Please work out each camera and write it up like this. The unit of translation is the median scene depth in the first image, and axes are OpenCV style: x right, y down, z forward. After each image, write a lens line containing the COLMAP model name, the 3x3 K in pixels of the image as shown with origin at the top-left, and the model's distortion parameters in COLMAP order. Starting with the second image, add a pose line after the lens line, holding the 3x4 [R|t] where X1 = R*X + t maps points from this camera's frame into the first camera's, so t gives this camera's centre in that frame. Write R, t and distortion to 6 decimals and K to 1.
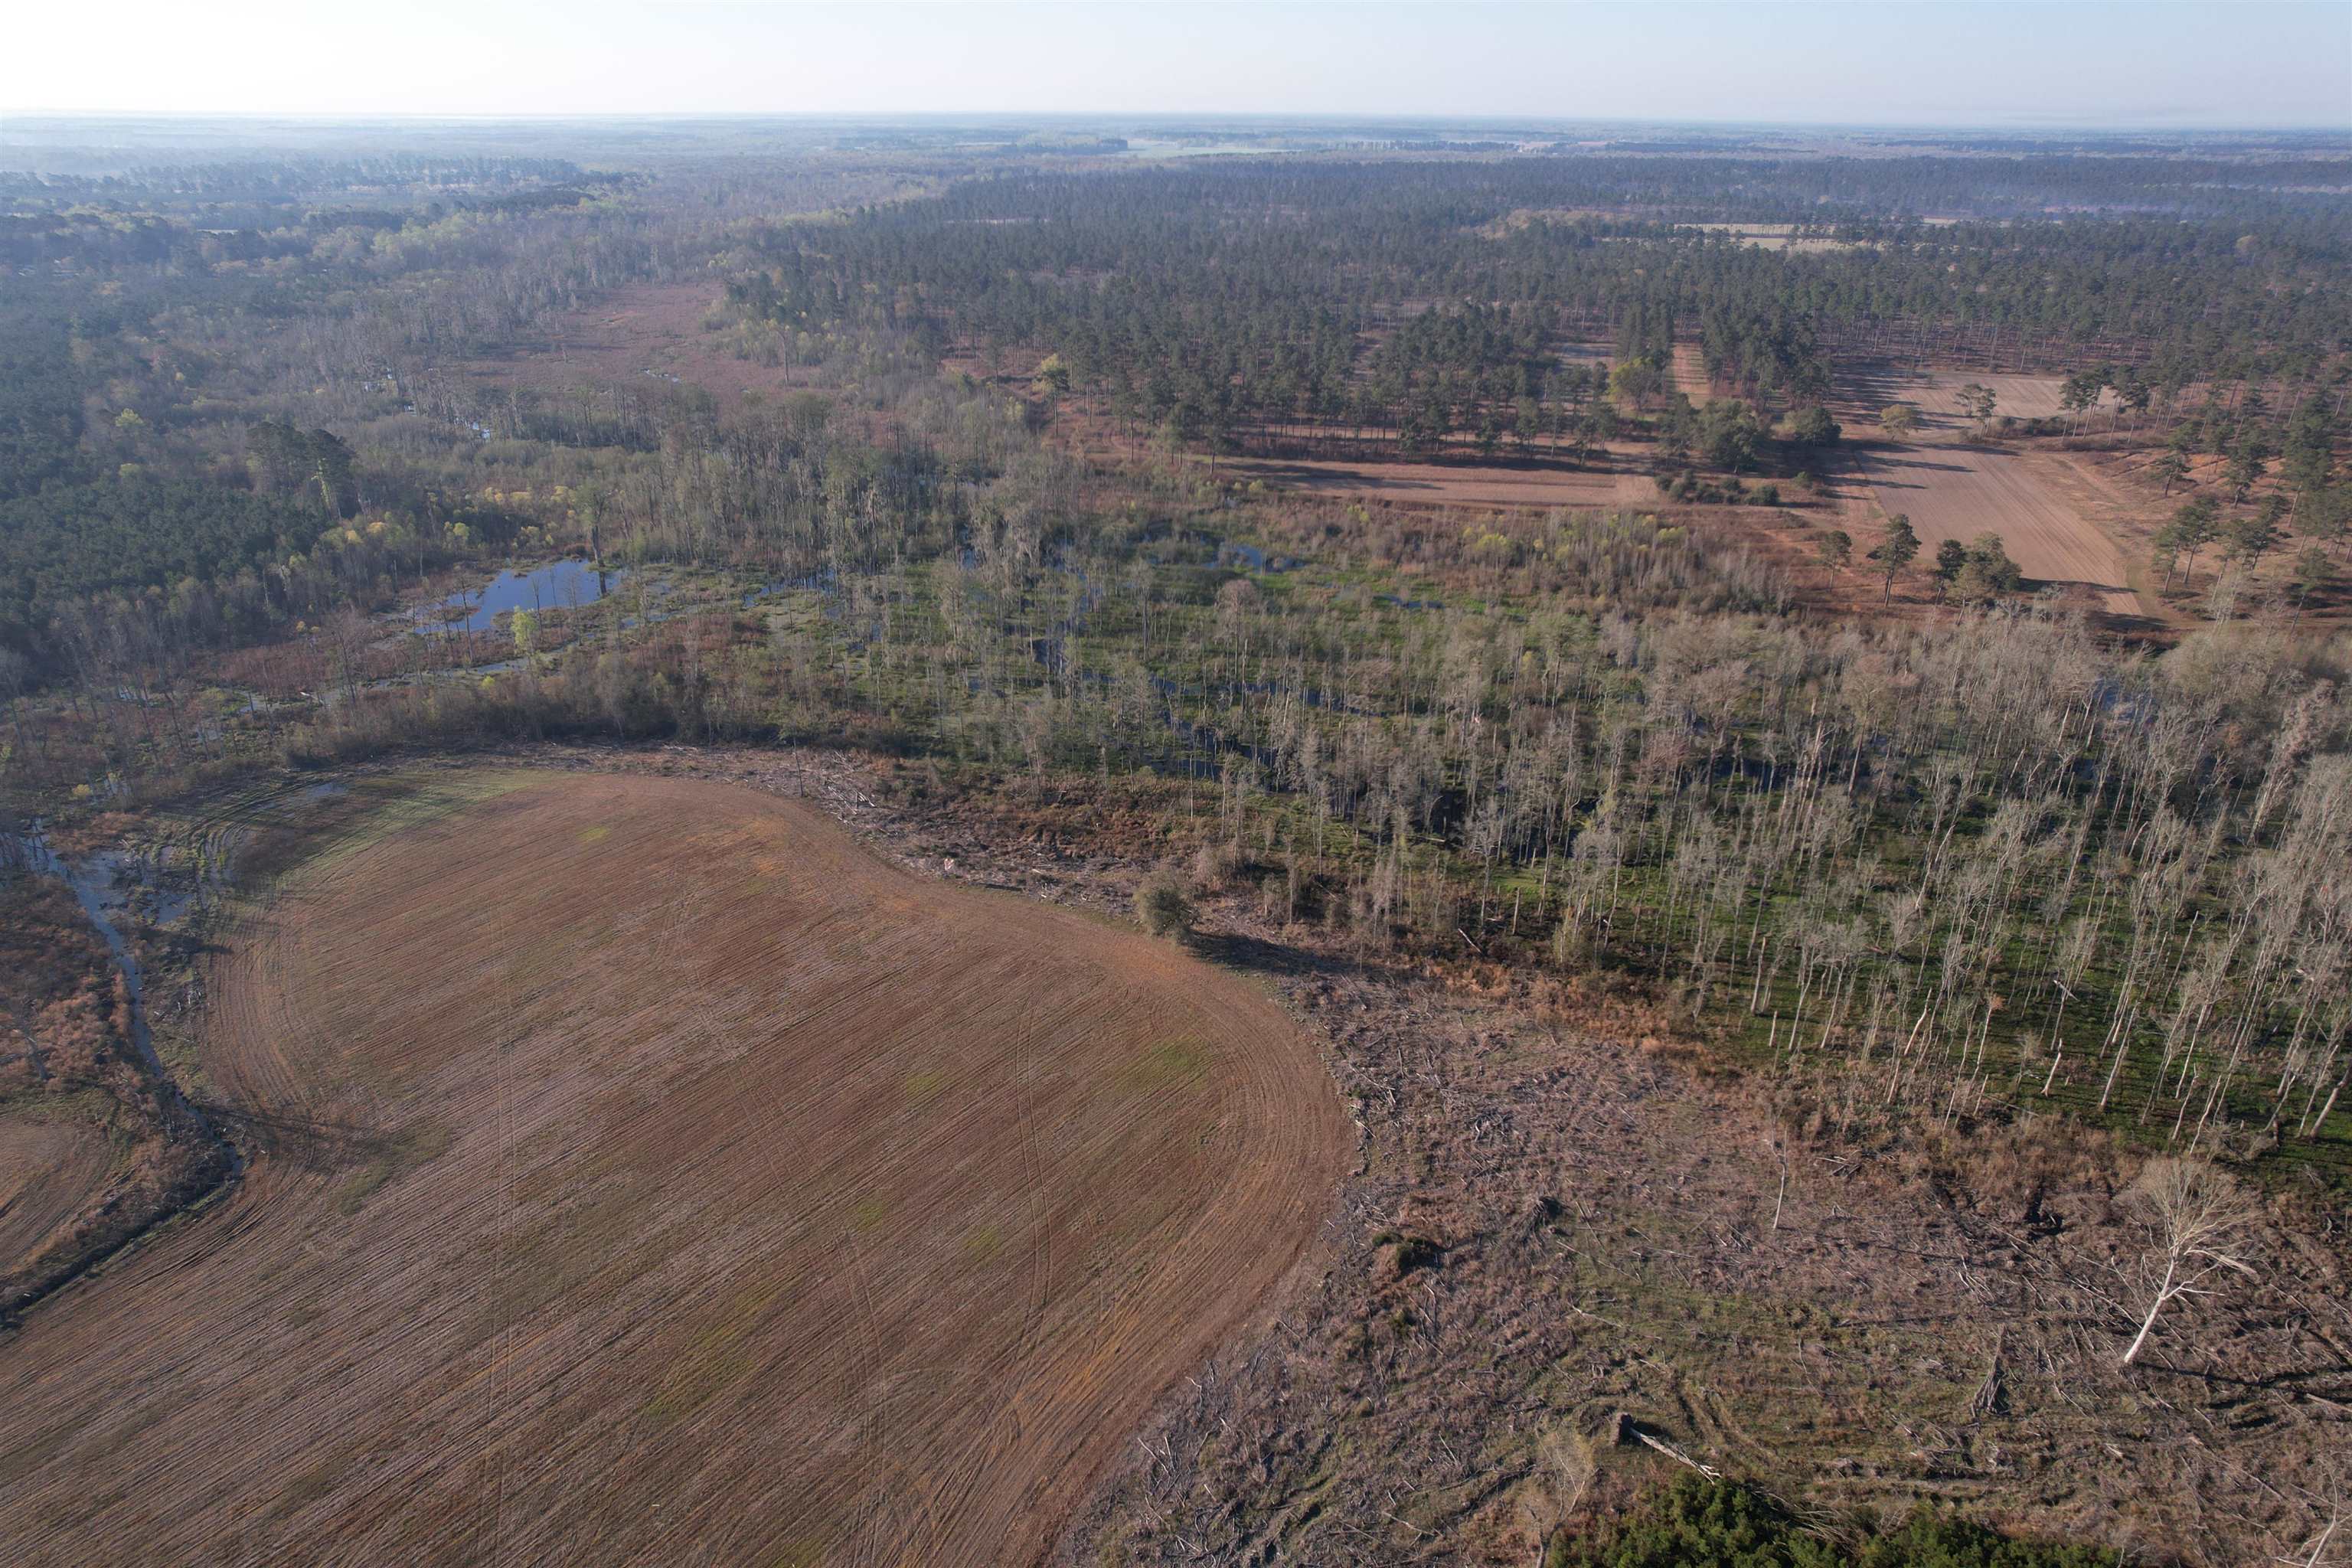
lens RADIAL K [[1484.3, 0, 1209.8], [0, 1484.3, 750.3], [0, 0, 1]] dist [-0.073639, 0.063492]
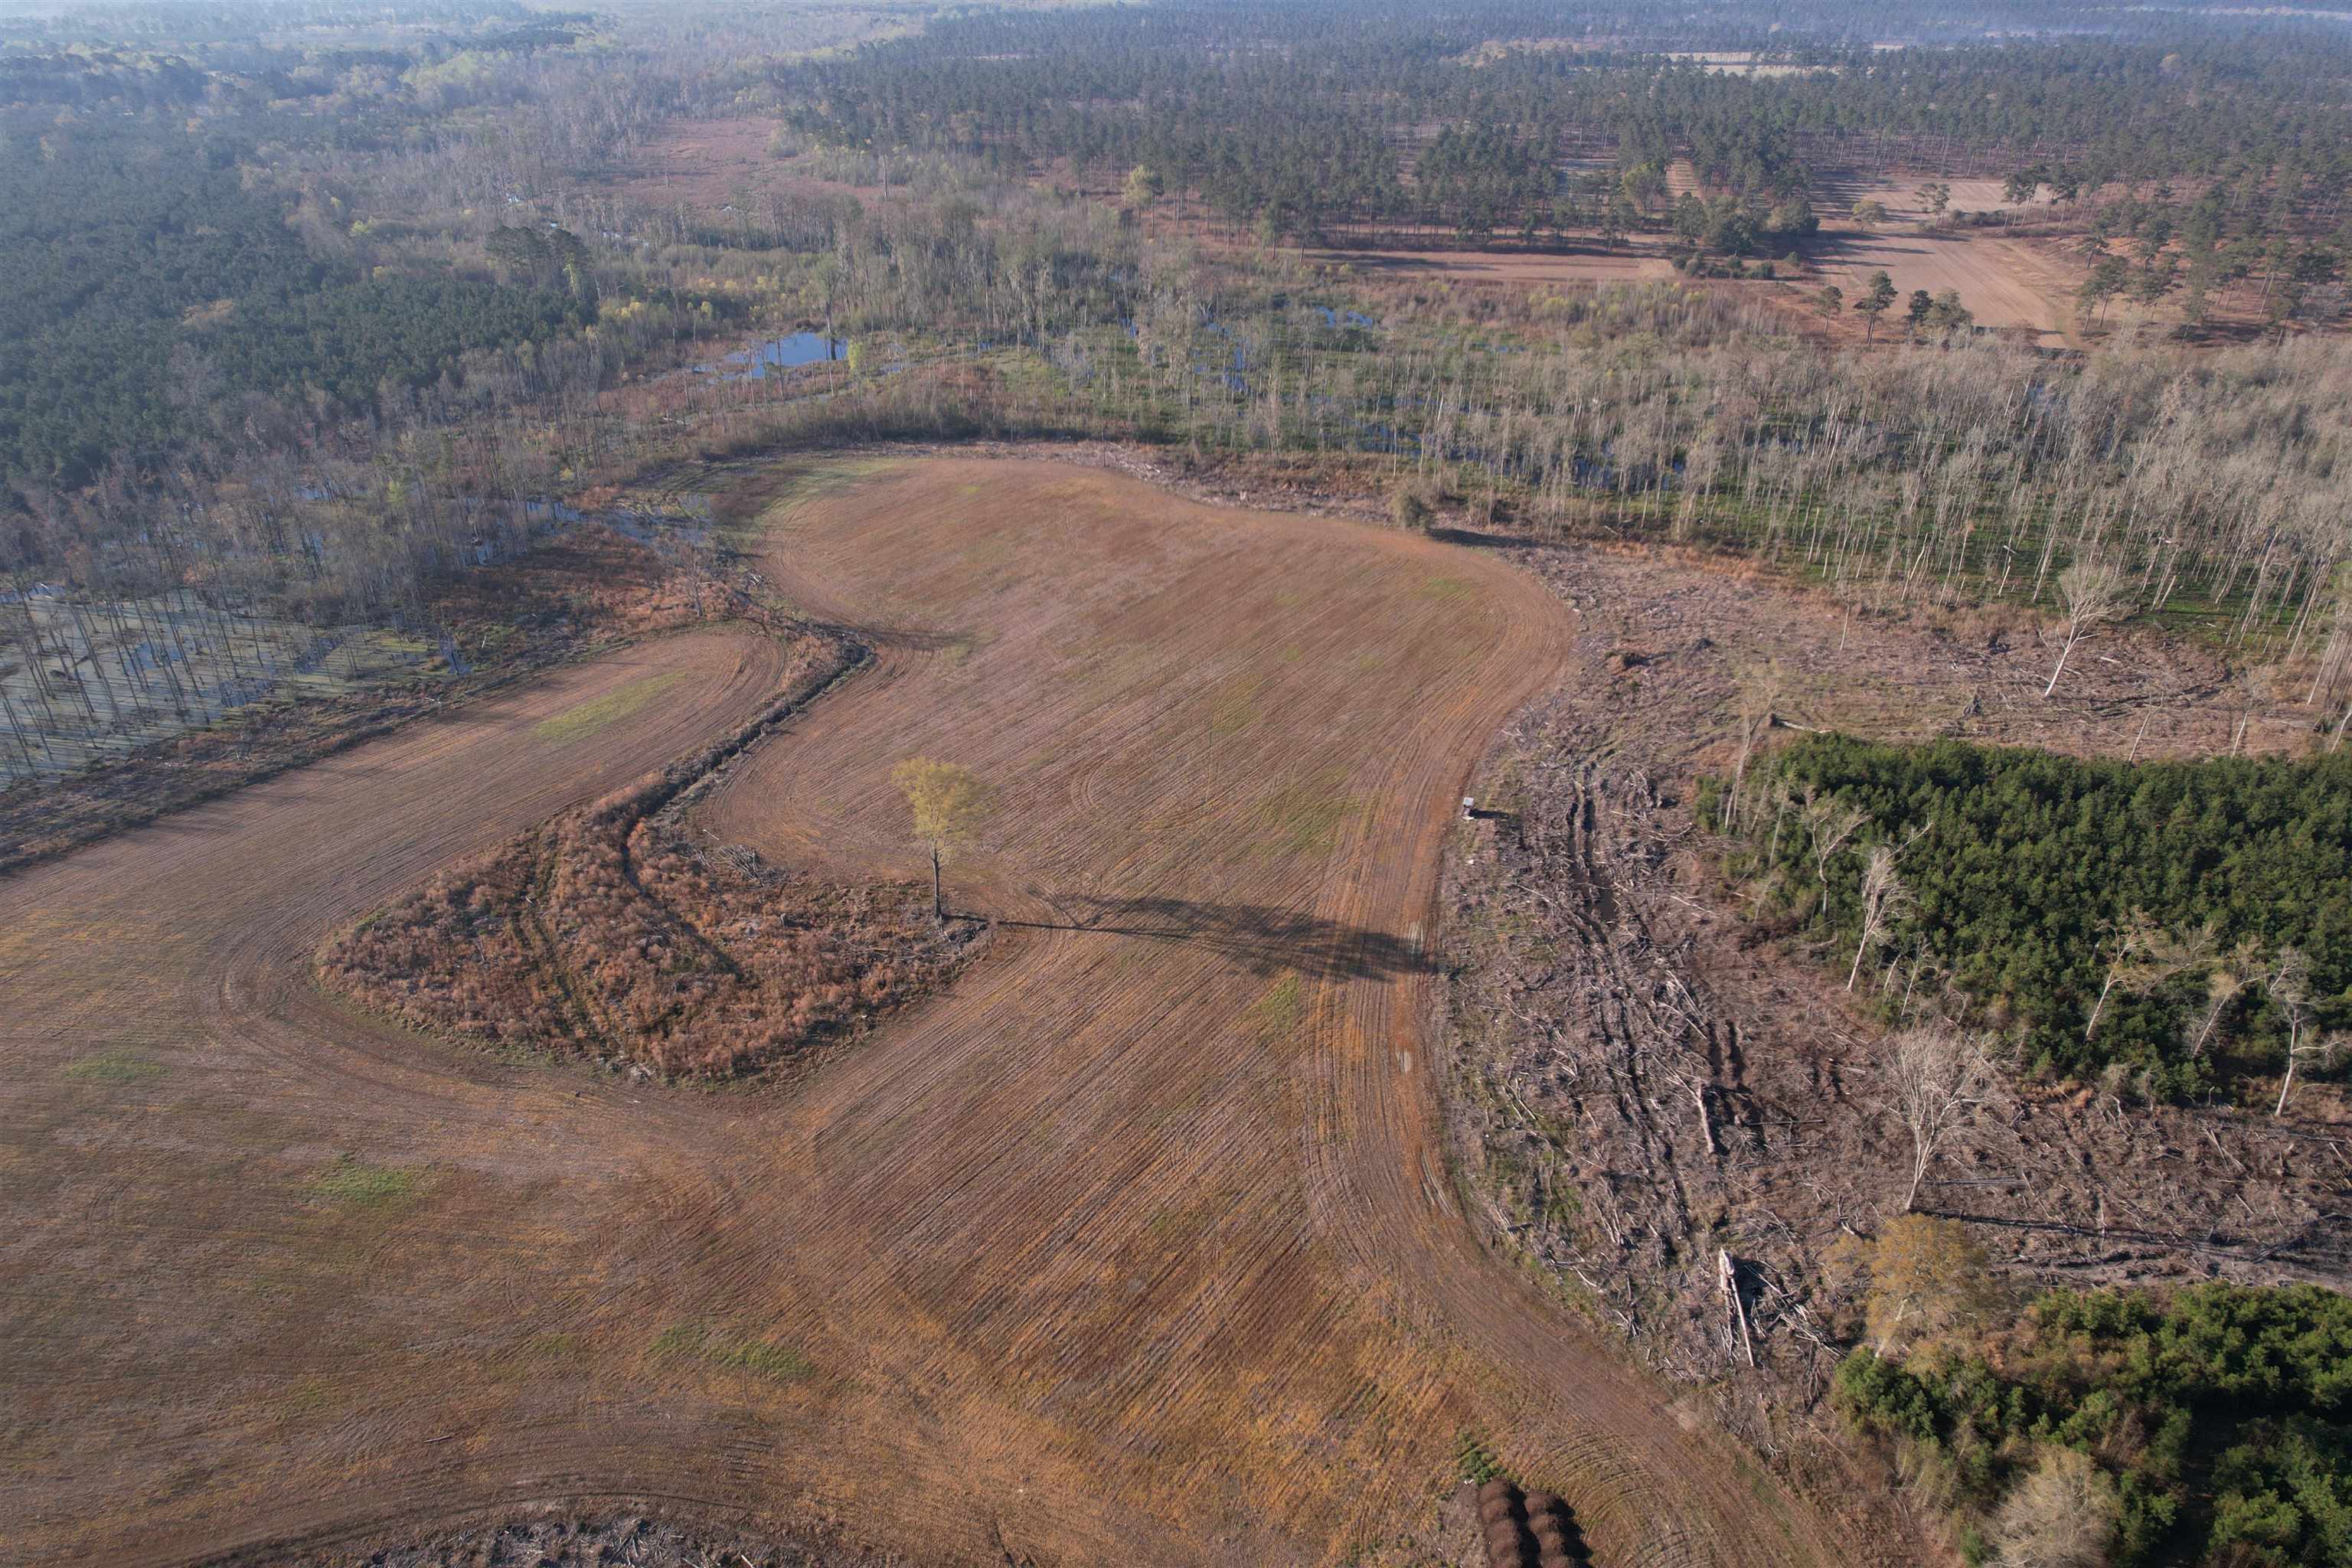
lens RADIAL K [[1484.3, 0, 1213.2], [0, 1484.3, 768.8], [0, 0, 1]] dist [-0.073639, 0.063492]
pose [[0.998577, -0.031459, 0.043054, -0.173636], [0.026837, 0.994213, 0.104020, 0.119754], [-0.046077, -0.102716, 0.993643, -0.272816]]
